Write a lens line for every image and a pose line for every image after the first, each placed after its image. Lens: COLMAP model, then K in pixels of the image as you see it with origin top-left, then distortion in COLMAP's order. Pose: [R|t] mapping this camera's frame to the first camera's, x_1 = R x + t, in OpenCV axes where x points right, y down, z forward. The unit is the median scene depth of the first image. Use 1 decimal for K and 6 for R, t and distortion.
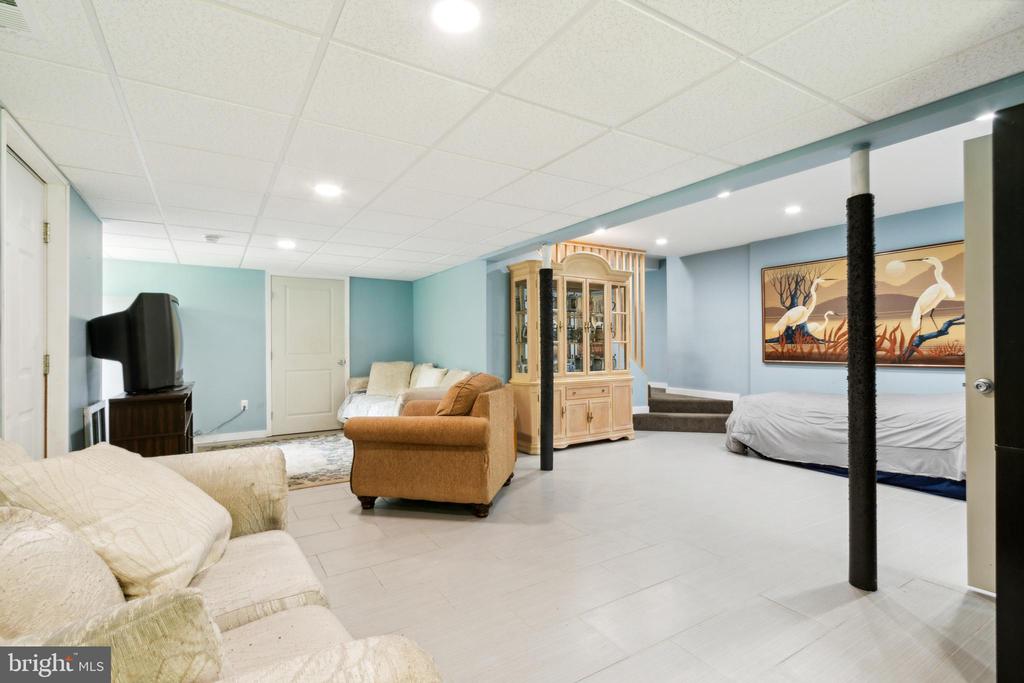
lens RADIAL K [[477.9, 0, 505.9], [0, 477.9, 341.3], [0, 0, 1]] dist [0.000282, 0.000021]
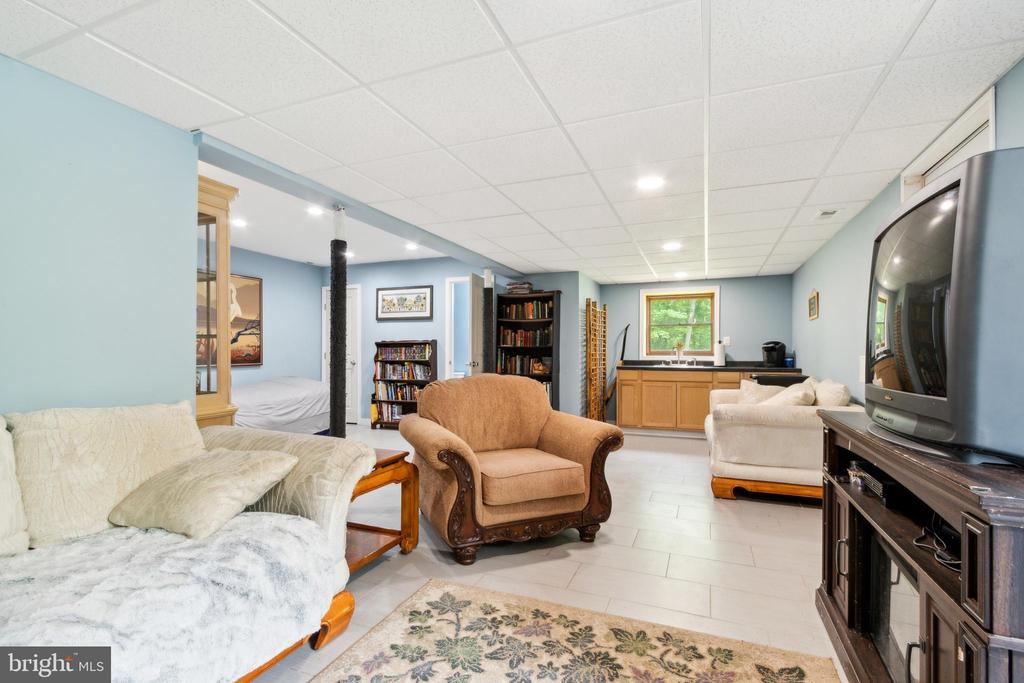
lens RADIAL K [[477.9, 0, 508.8], [0, 477.9, 349.8], [0, 0, 1]] dist [0.000282, 0.000021]
pose [[-0.589581, 0.011295, 0.807630, -0.507107], [-0.002889, 0.999866, -0.016093, 0.022652], [-0.807704, -0.011821, -0.589470, 0.925242]]
